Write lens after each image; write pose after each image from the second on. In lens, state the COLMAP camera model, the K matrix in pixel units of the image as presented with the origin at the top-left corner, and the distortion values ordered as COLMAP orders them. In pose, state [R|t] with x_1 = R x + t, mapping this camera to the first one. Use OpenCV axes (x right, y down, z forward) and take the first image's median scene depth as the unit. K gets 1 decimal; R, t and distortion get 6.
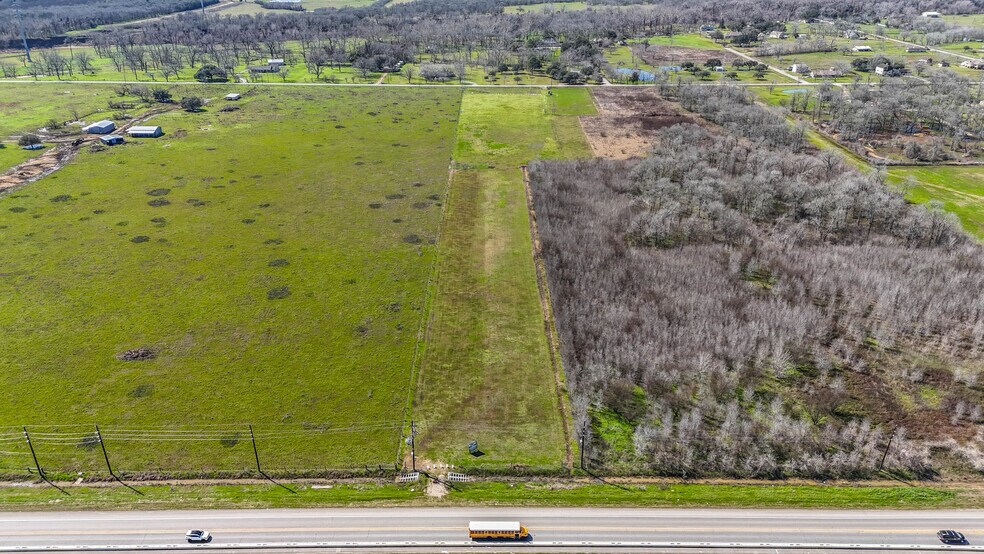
lens RADIAL K [[727.6, 0, 491.5], [0, 727.6, 280.5], [0, 0, 1]] dist [0.073089, -0.059996]
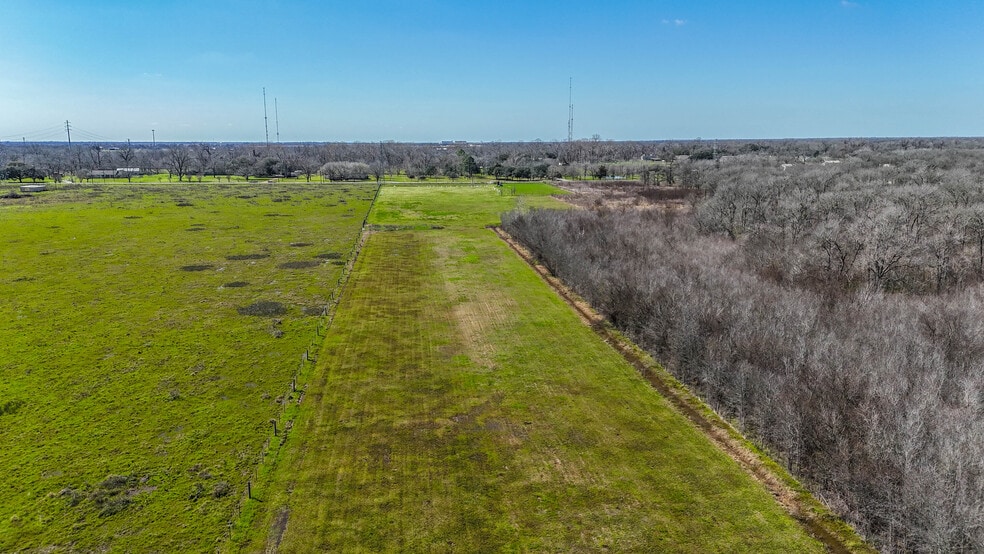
lens RADIAL K [[727.6, 0, 490.0], [0, 727.6, 269.6], [0, 0, 1]] dist [0.073089, -0.059996]
pose [[0.993042, -0.026089, 0.114838, -0.038419], [0.054638, 0.965912, -0.253039, 0.031436], [-0.104322, 0.257552, 0.960616, 0.695479]]
